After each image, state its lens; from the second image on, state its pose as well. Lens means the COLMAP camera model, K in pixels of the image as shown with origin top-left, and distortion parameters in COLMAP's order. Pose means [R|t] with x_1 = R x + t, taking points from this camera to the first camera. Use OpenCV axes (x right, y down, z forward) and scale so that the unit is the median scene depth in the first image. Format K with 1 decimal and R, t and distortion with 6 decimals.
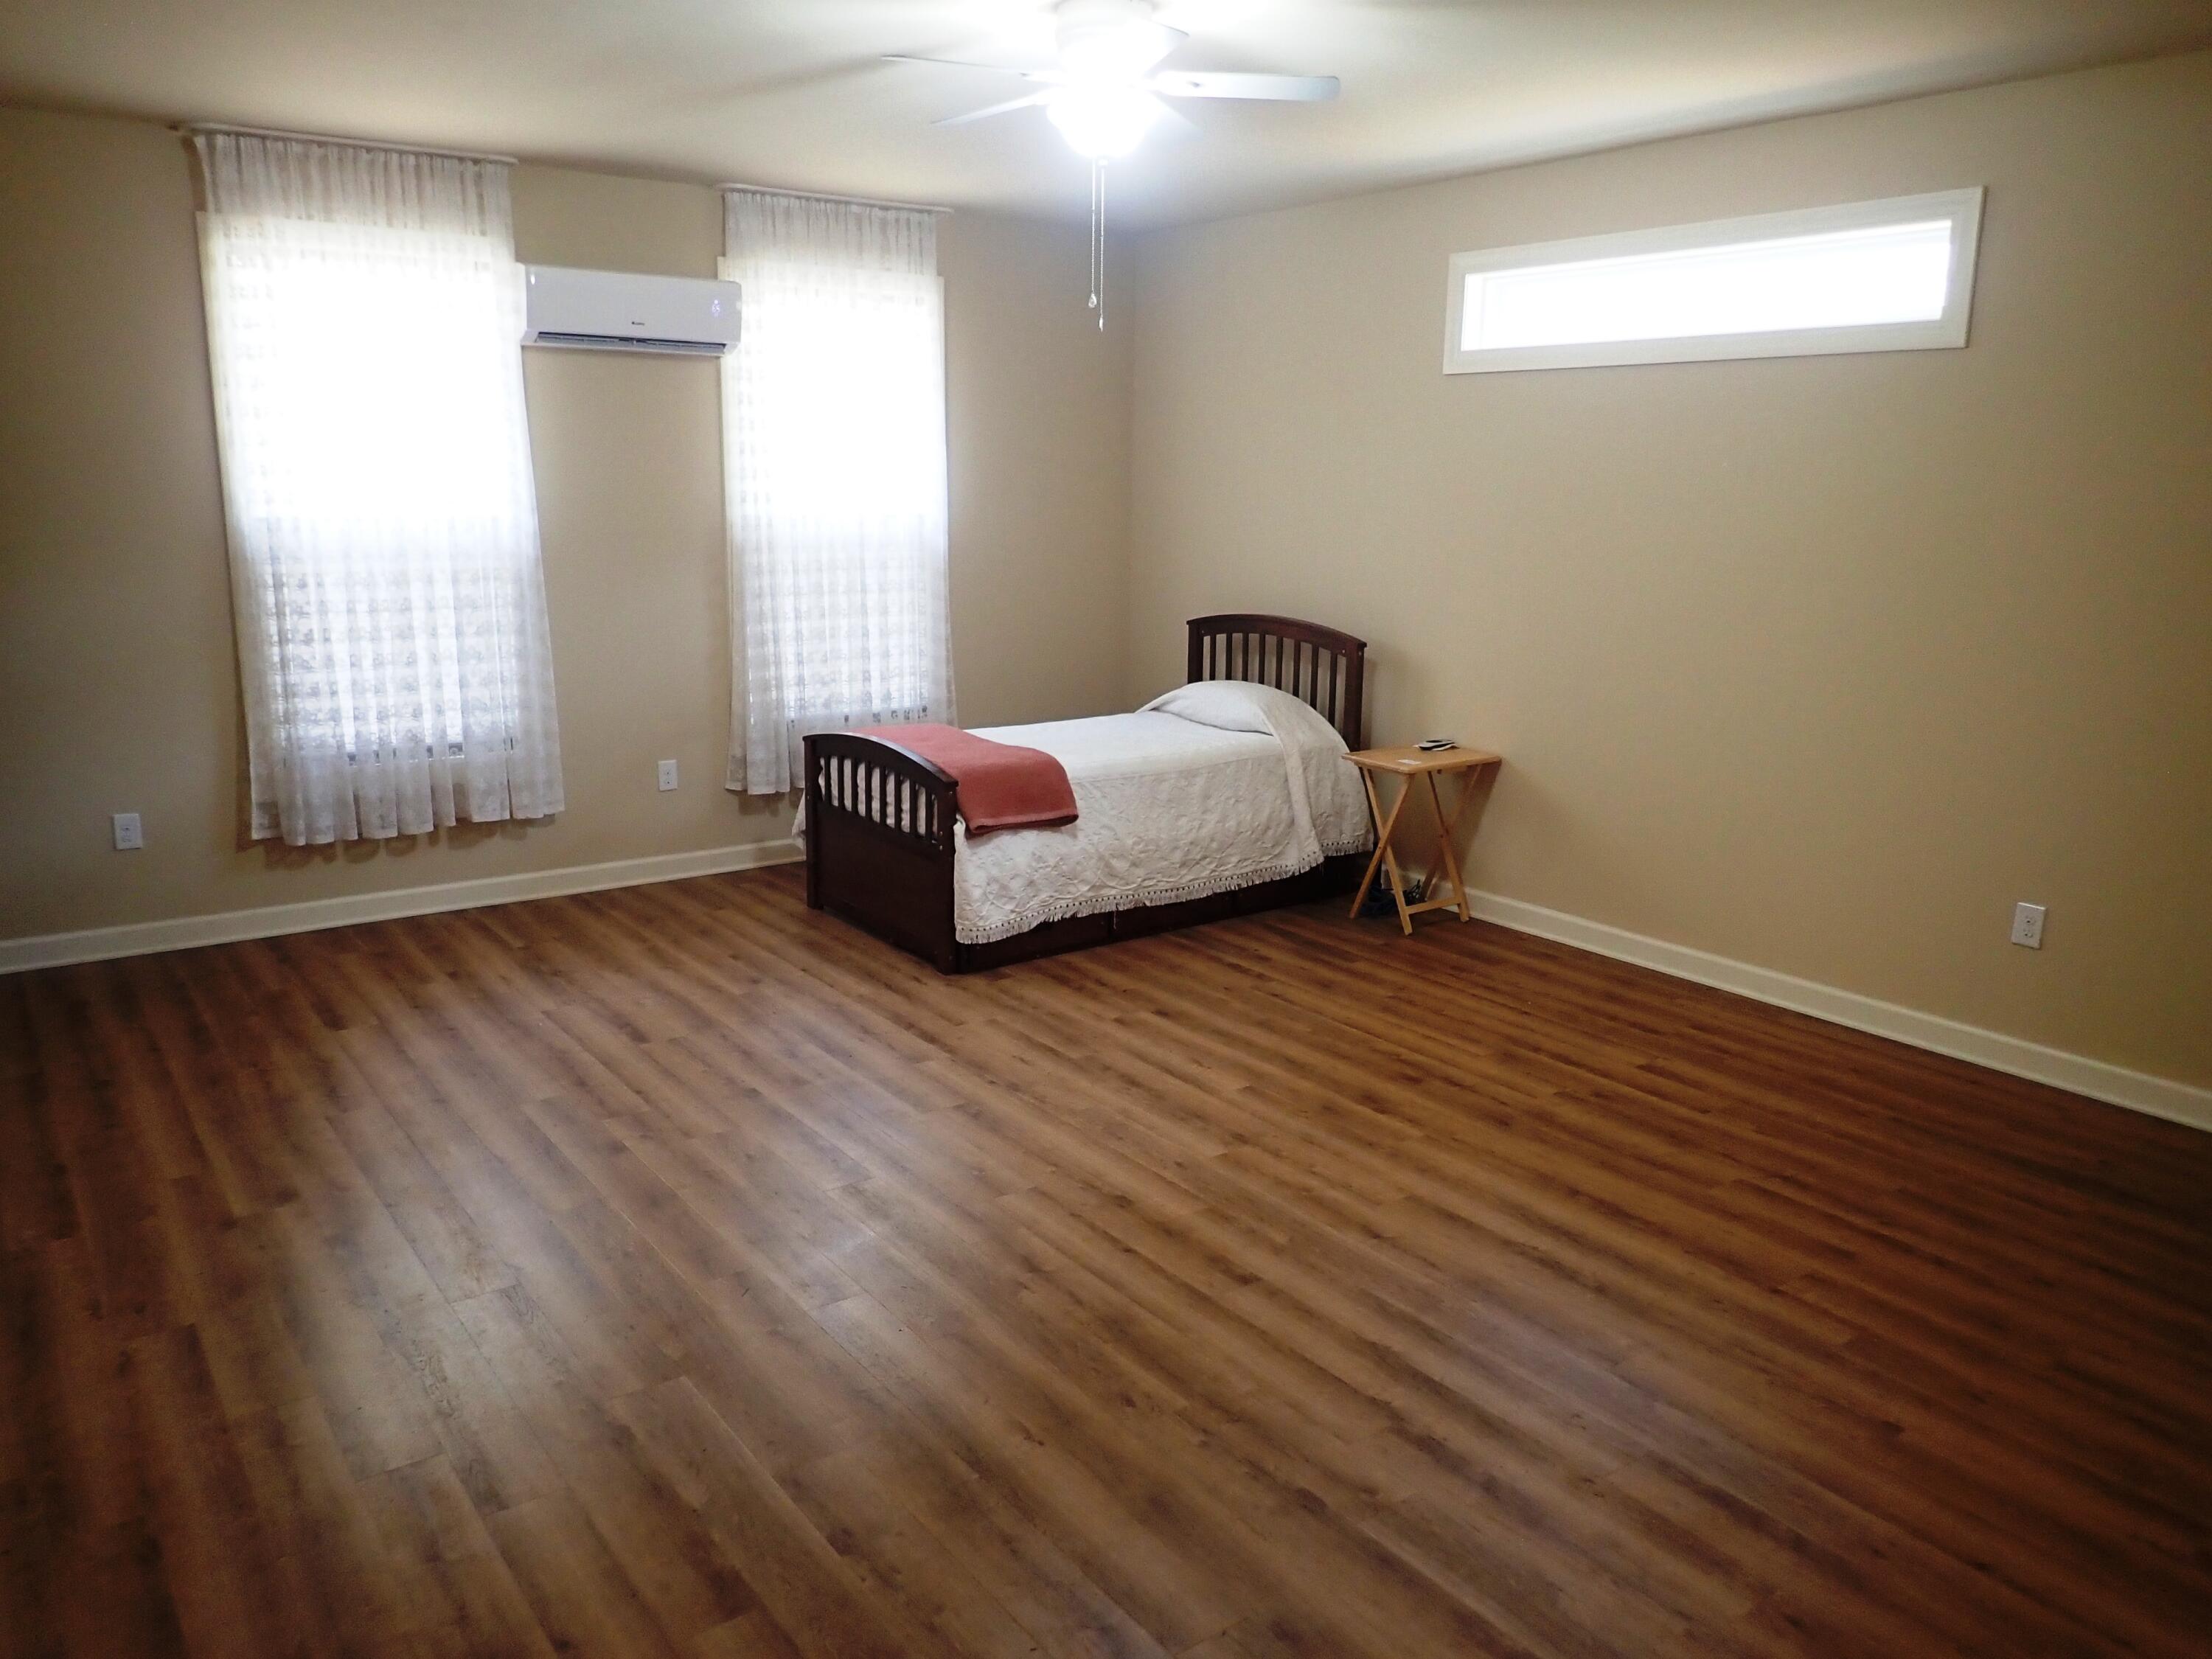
lens RADIAL K [[1627.0, 0, 1102.0], [0, 1627.0, 832.4], [0, 0, 1]] dist [0.000832, -0.002526]
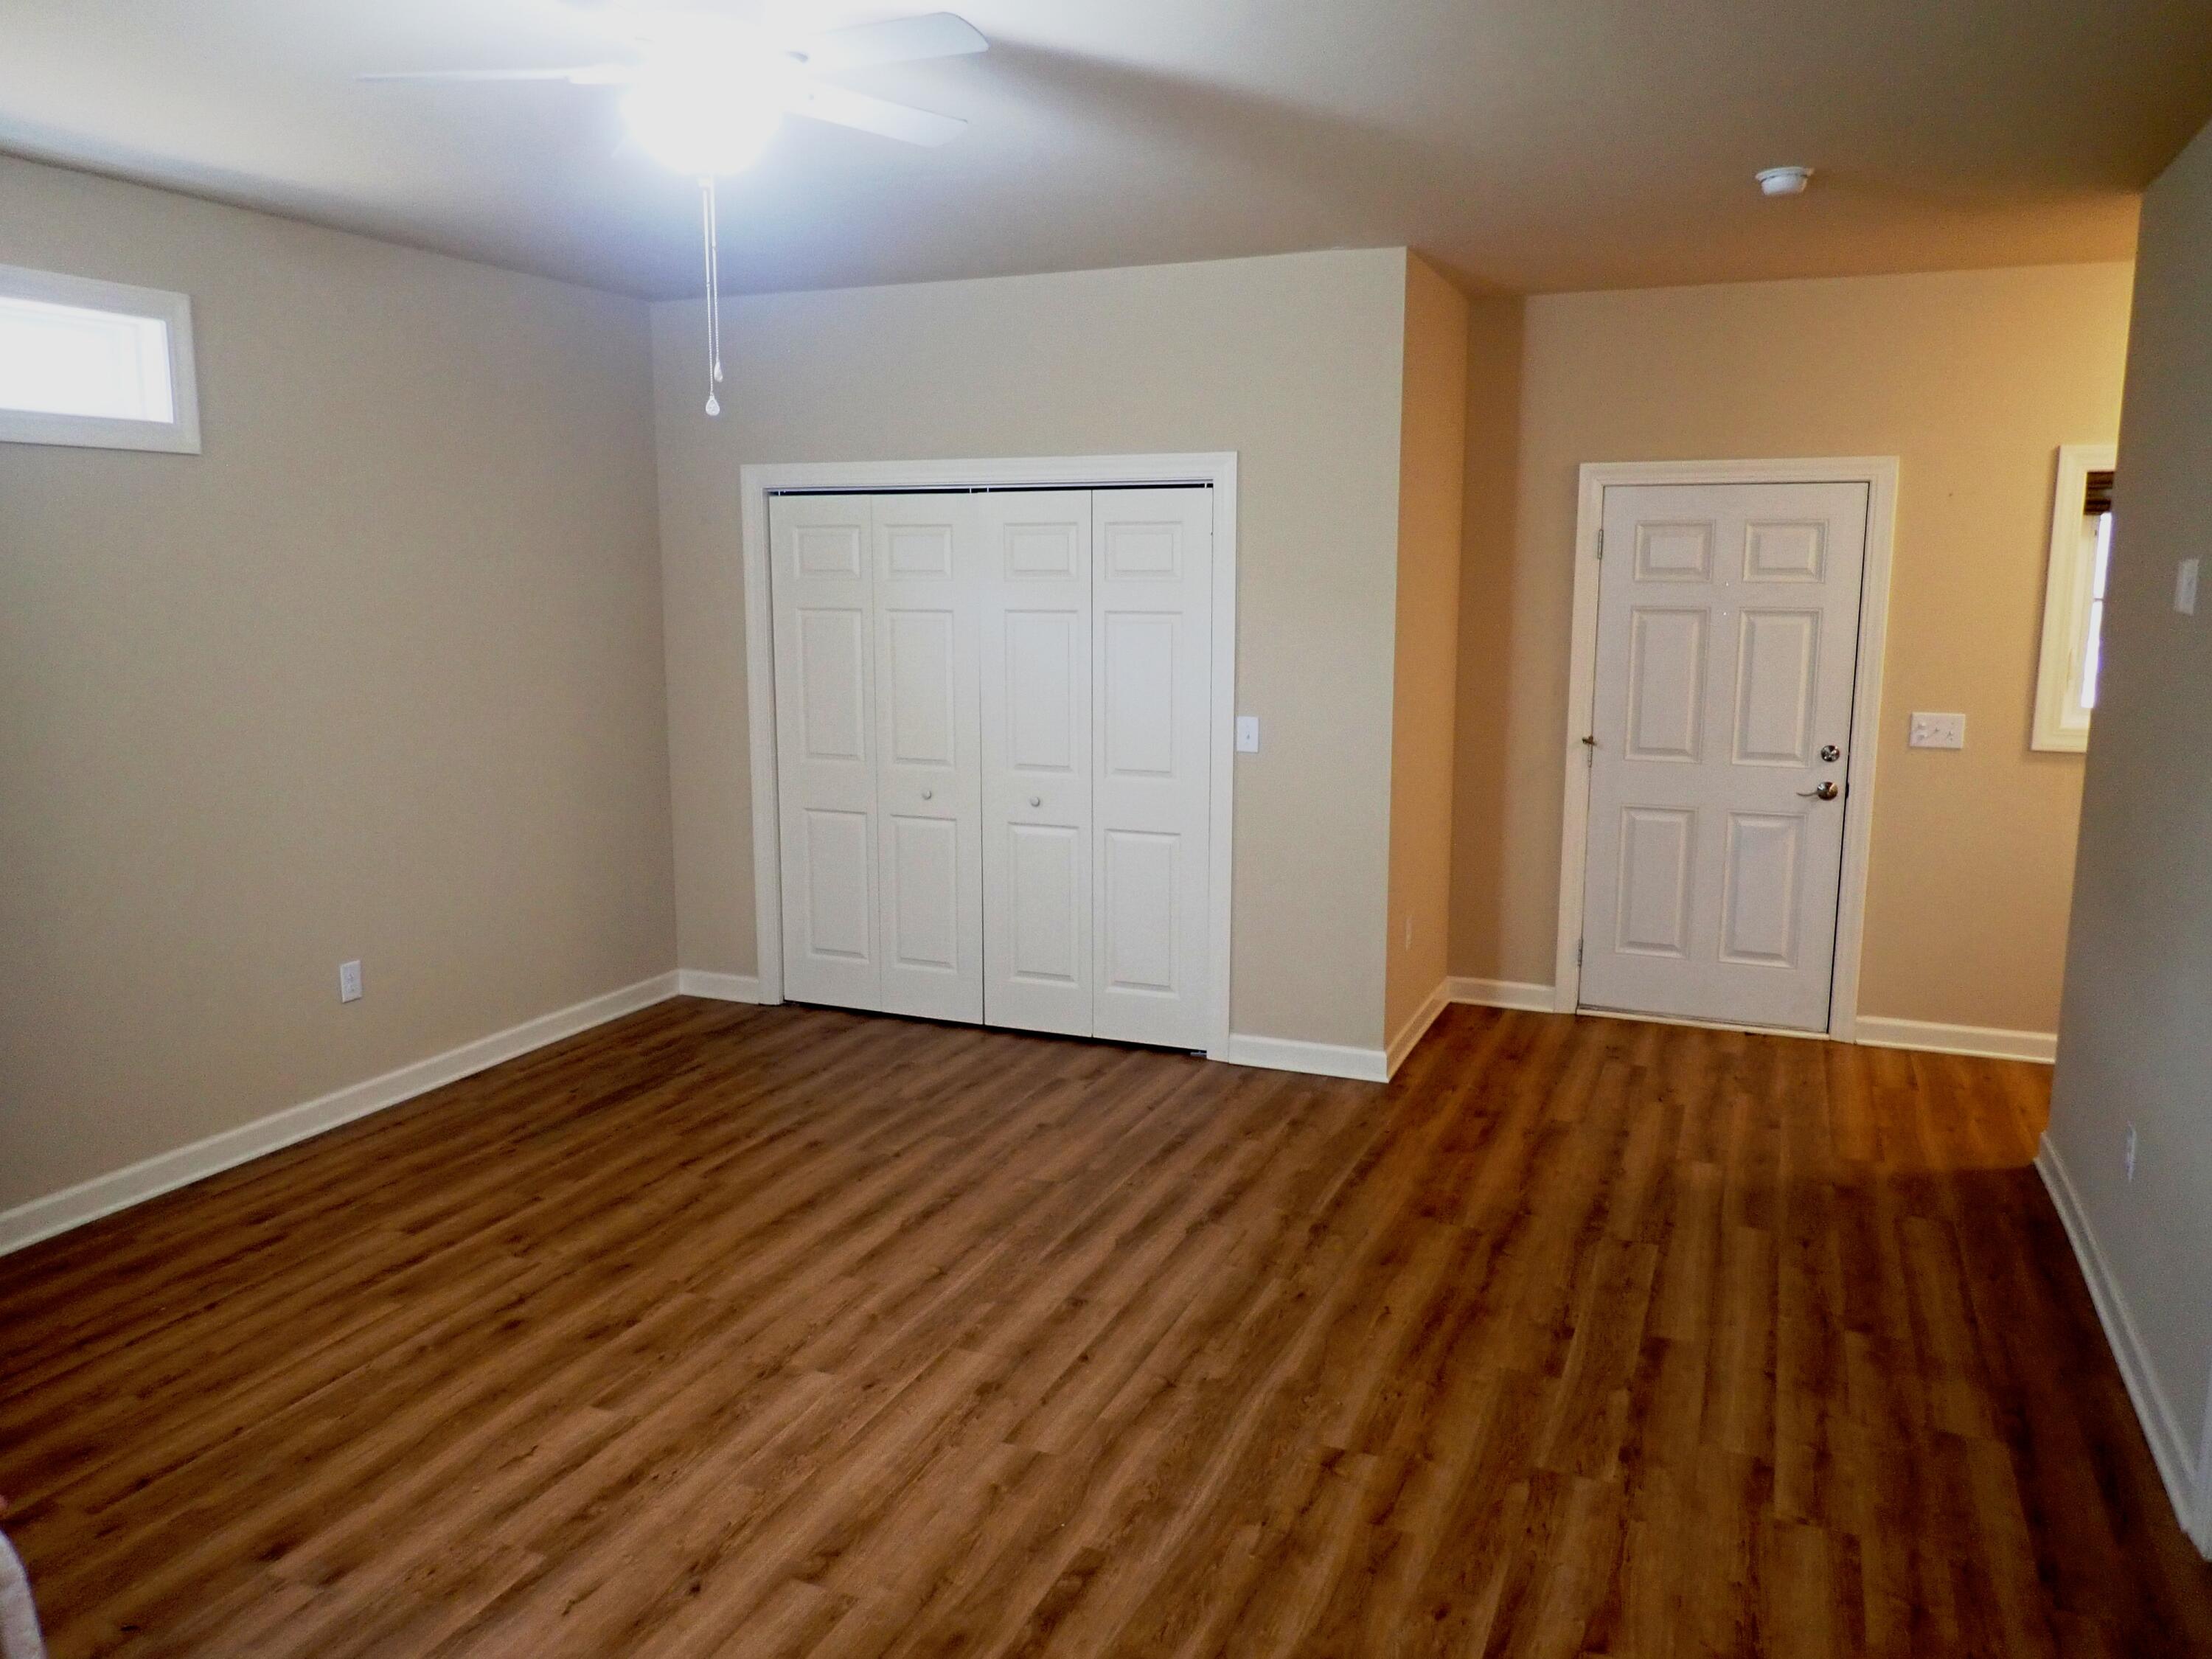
lens RADIAL K [[1627.0, 0, 1102.0], [0, 1627.0, 832.4], [0, 0, 1]] dist [0.000832, -0.002526]
pose [[-0.520705, -0.151543, 0.840179, -0.661062], [0.177203, 0.943503, 0.280002, -0.278757], [-0.835144, 0.294680, -0.464433, 1.140402]]
